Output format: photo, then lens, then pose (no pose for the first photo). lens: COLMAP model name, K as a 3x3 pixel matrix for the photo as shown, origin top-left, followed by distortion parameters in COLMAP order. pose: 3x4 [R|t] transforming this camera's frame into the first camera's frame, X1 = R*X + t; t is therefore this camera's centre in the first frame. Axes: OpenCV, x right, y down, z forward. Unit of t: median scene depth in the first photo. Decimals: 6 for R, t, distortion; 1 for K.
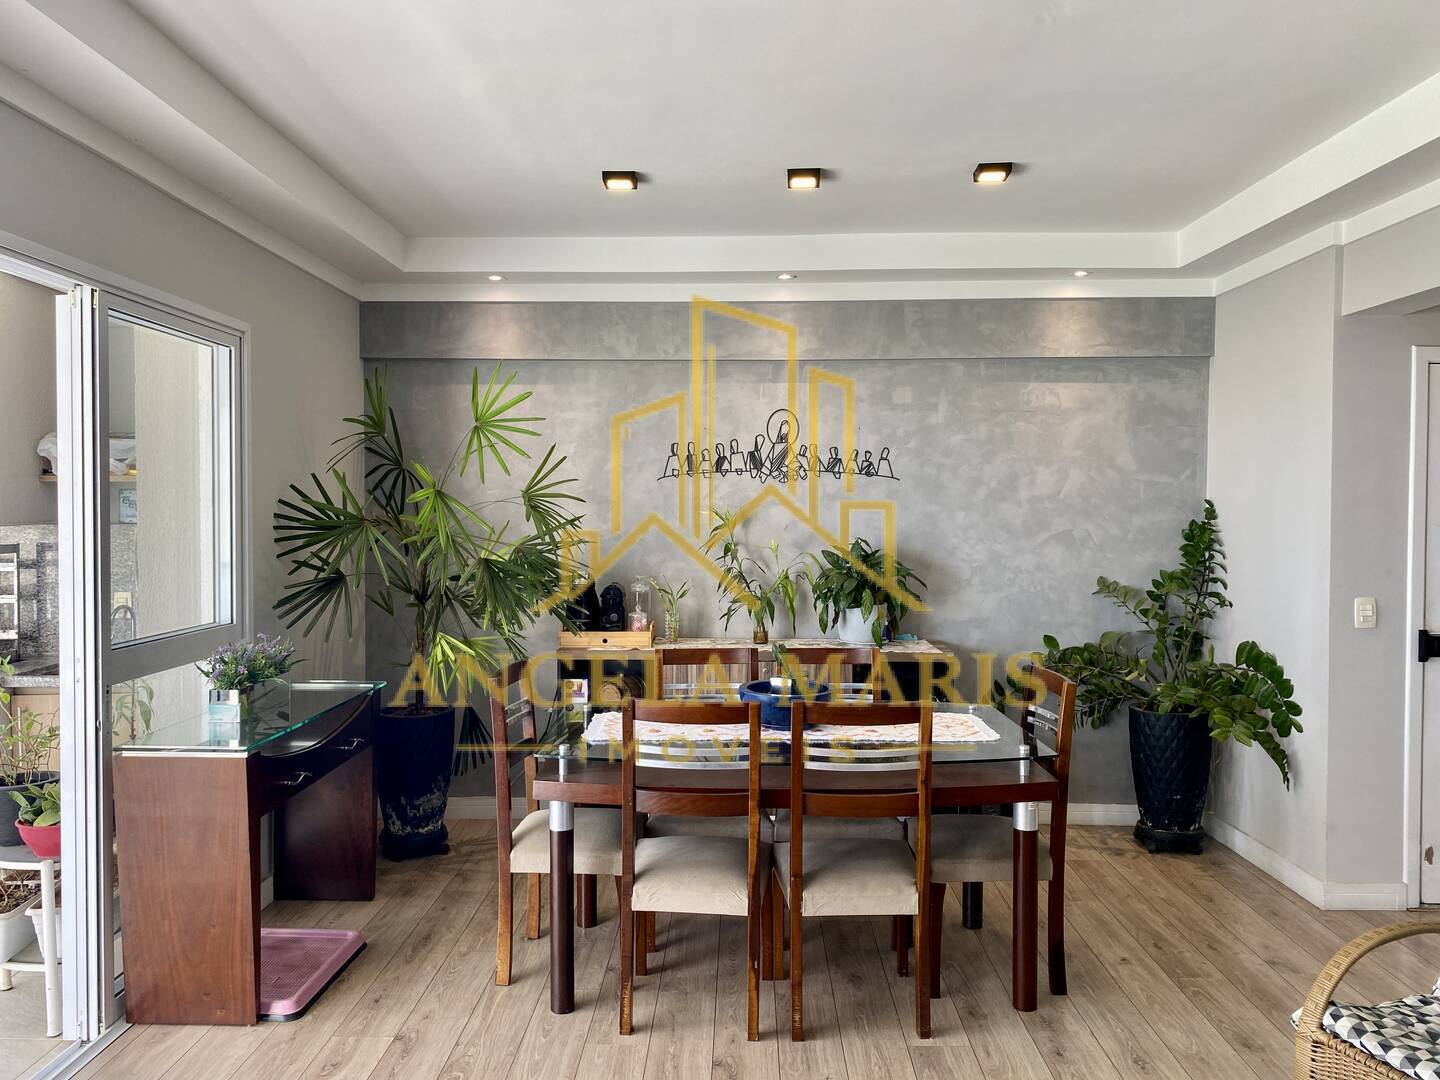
lens RADIAL K [[1096.4, 0, 713.8], [0, 1096.4, 540.0], [0, 0, 1]] dist [-0.020881, 0.019231]
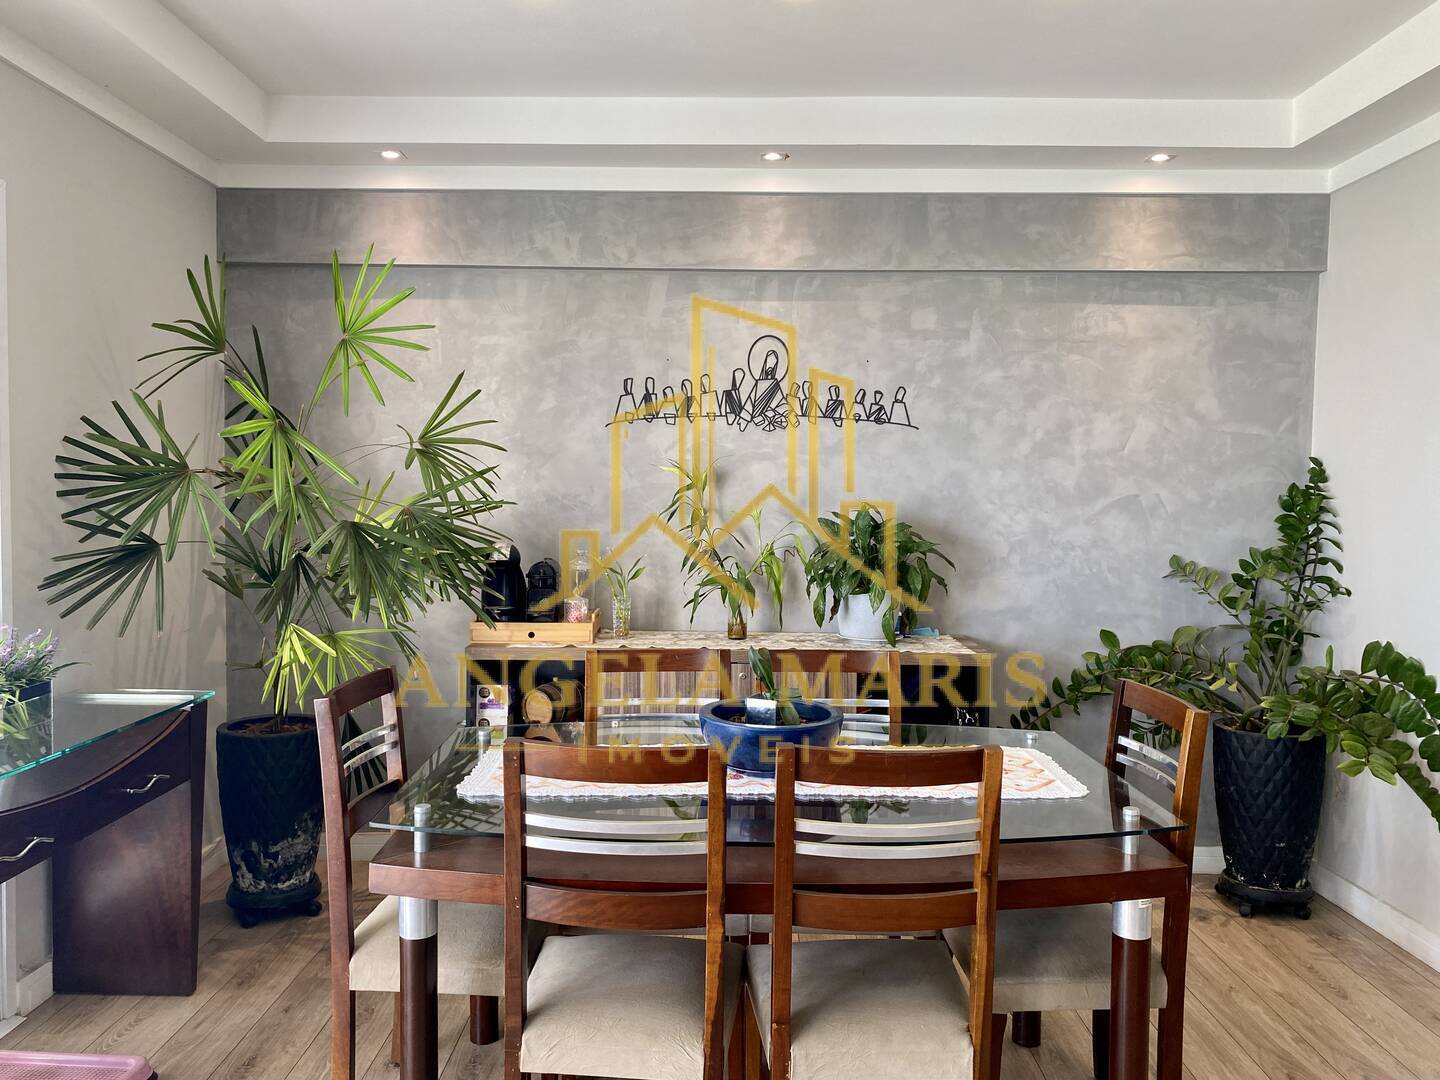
lens RADIAL K [[1096.4, 0, 727.0], [0, 1096.4, 546.8], [0, 0, 1]] dist [-0.020881, 0.019231]
pose [[0.999663, 0.008260, 0.024595, 0.017436], [-0.008802, 0.999719, 0.022005, 0.013983], [-0.024406, -0.022214, 0.999455, 0.249085]]
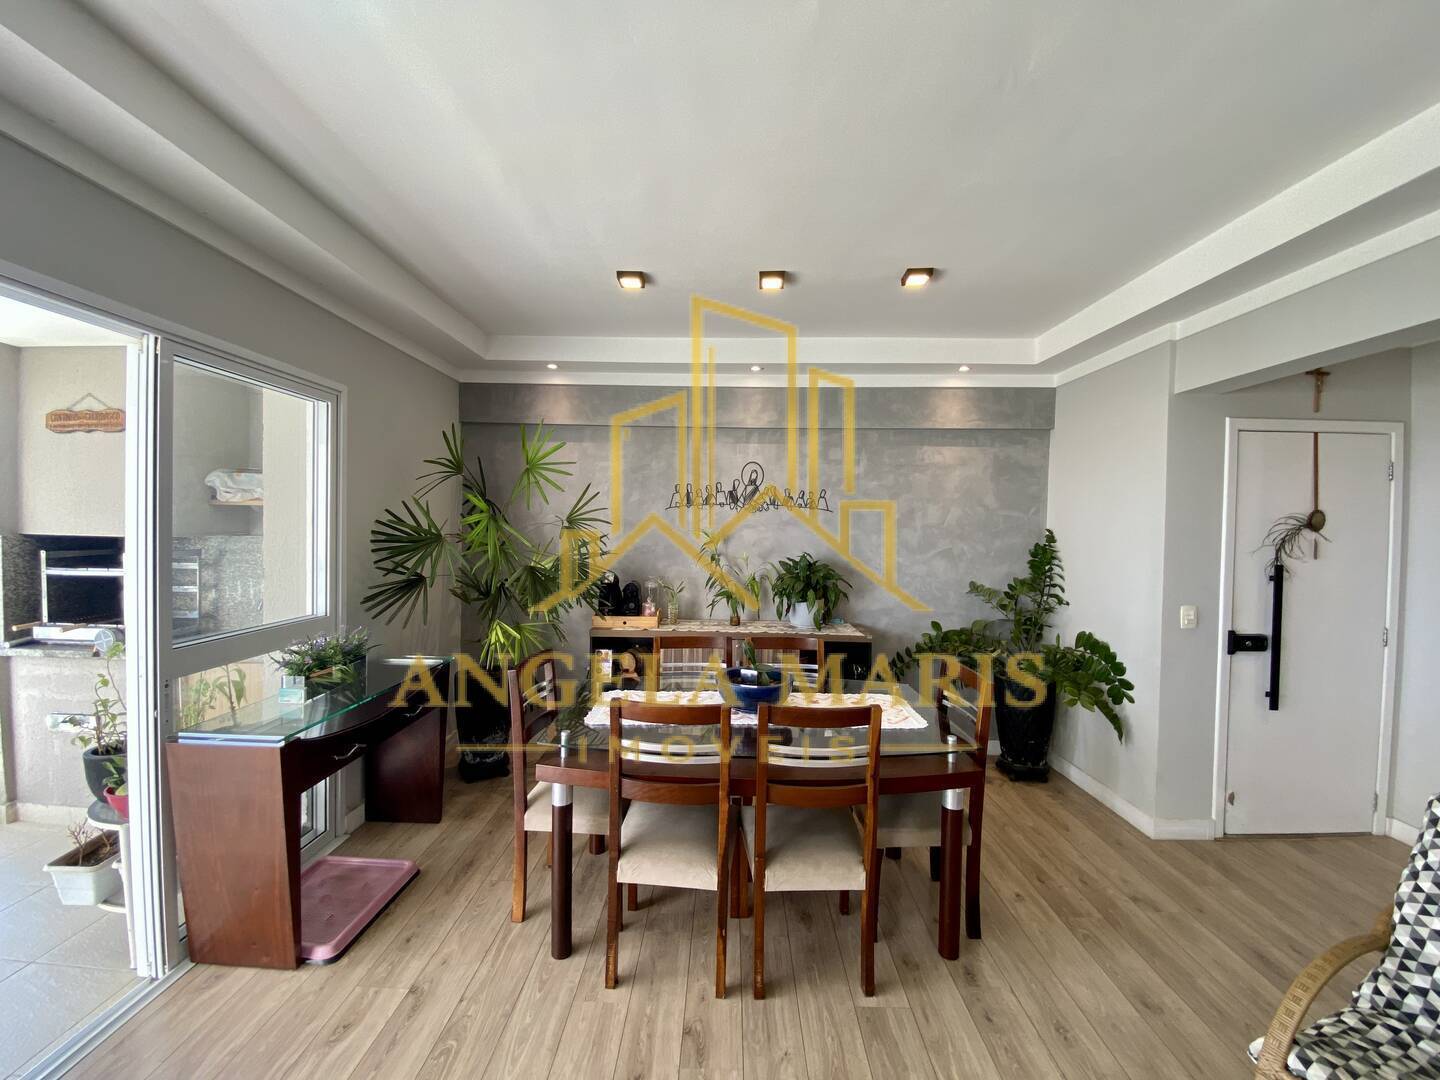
lens RADIAL K [[584.5, 0, 721.2], [0, 584.5, 542.4], [0, 0, 1]] dist [0.004007, -0.013880]
pose [[0.999819, 0.014036, 0.012875, 0.014436], [-0.014019, 0.999901, -0.001391, -0.013101], [-0.012893, 0.001211, 0.999916, 0.254131]]
